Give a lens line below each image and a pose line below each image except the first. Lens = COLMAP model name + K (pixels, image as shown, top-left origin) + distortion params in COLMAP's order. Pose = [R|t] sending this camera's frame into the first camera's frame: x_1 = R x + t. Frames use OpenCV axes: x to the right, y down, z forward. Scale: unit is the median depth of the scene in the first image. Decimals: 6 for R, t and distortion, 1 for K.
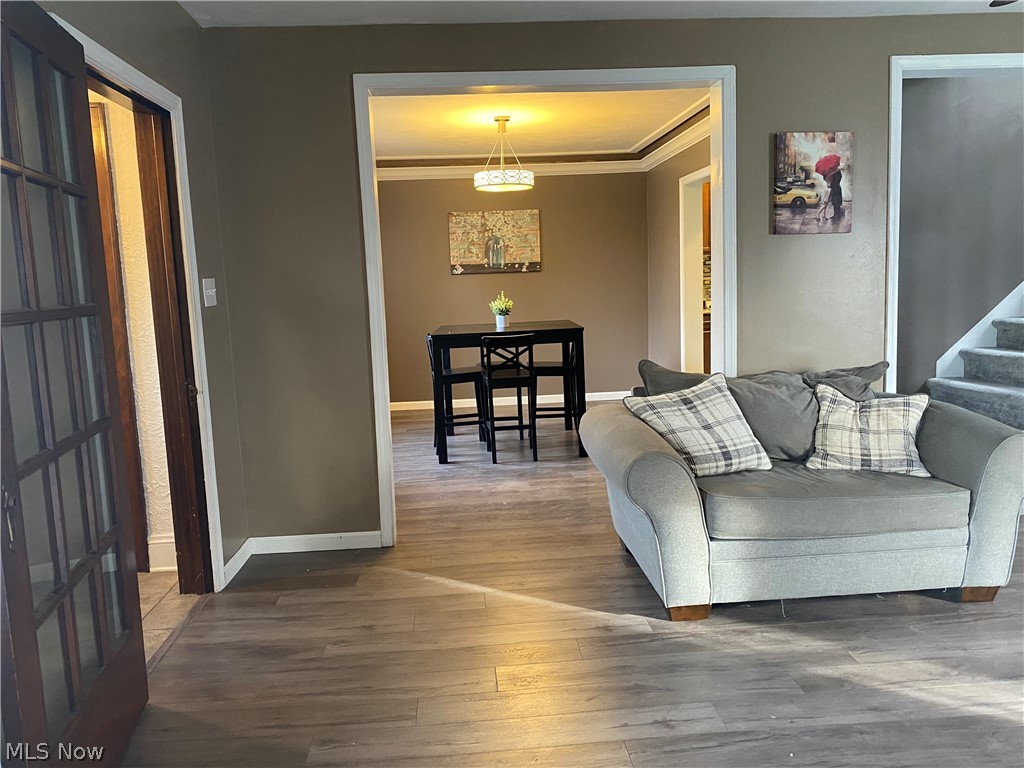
lens RADIAL K [[793.2, 0, 517.4], [0, 793.2, 392.3], [0, 0, 1]] dist [0.061708, -0.022026]
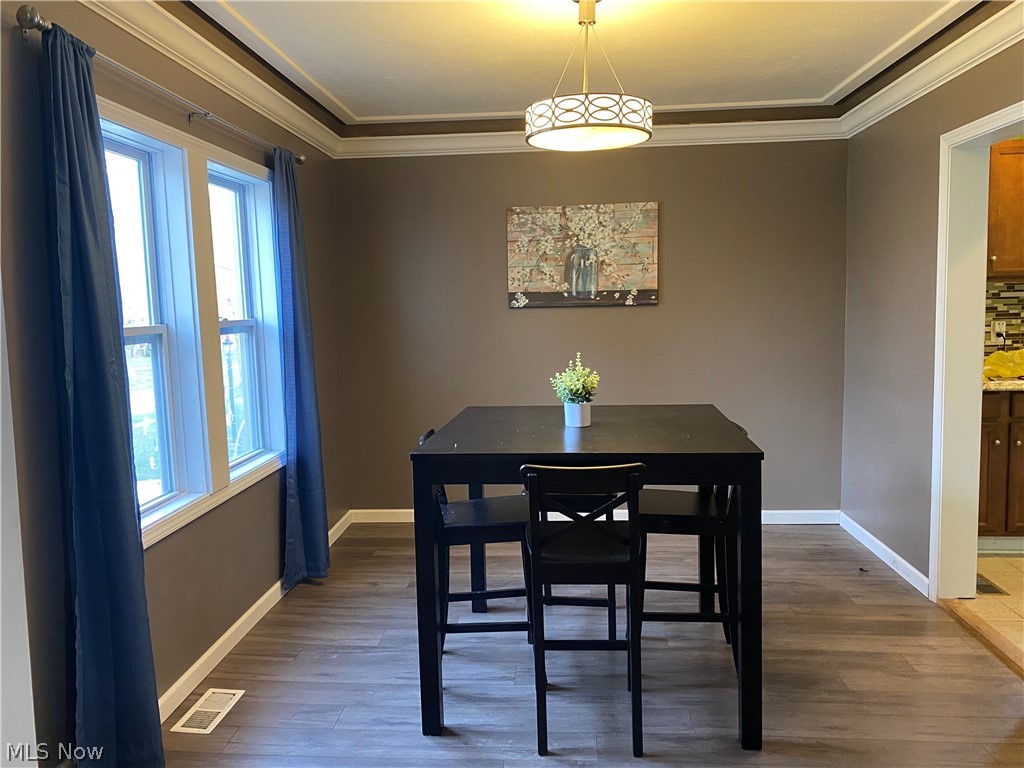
lens RADIAL K [[793.2, 0, 502.1], [0, 793.2, 375.5], [0, 0, 1]] dist [0.061708, -0.022026]
pose [[0.987638, 0.029338, -0.153980, 0.007636], [-0.036071, 0.998503, -0.041115, -0.071167], [0.152543, 0.046161, 0.987218, 0.398817]]
